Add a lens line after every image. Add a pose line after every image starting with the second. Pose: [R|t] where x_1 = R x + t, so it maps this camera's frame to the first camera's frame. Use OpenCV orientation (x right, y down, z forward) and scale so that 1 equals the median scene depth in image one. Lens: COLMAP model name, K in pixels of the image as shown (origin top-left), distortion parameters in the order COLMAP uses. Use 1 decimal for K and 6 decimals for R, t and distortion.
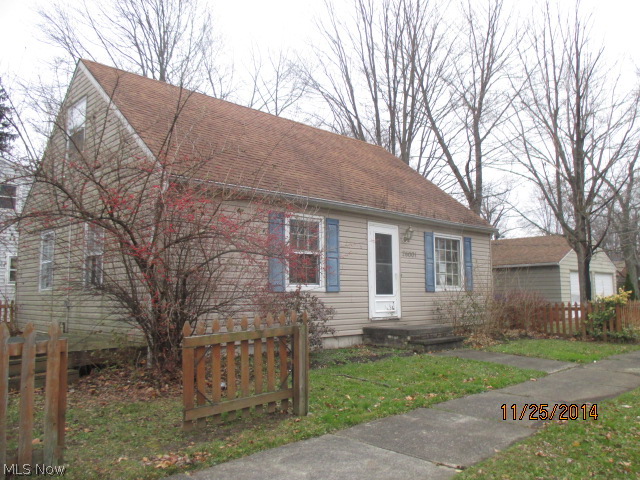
lens RADIAL K [[529.2, 0, 319.9], [0, 529.2, 239.1], [0, 0, 1]] dist [-0.017086, -0.003794]
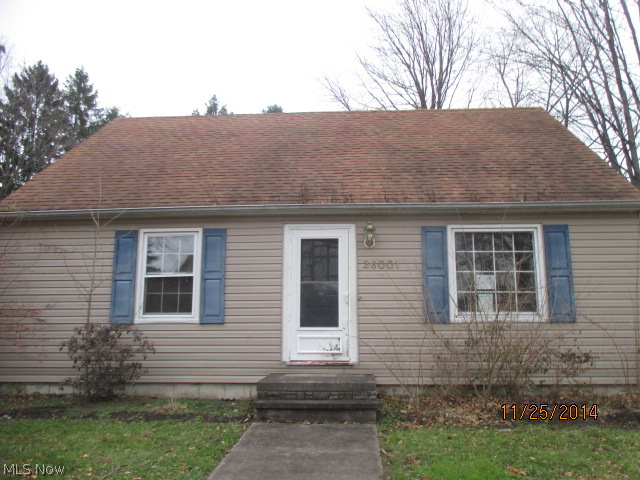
lens RADIAL K [[529.2, 0, 320.1], [0, 529.2, 241.2], [0, 0, 1]] dist [-0.017086, -0.003794]
pose [[0.671785, -0.123493, -0.730380, 0.626960], [0.072272, 0.992228, -0.101292, 0.063536], [0.737212, 0.015261, 0.675489, 0.534949]]
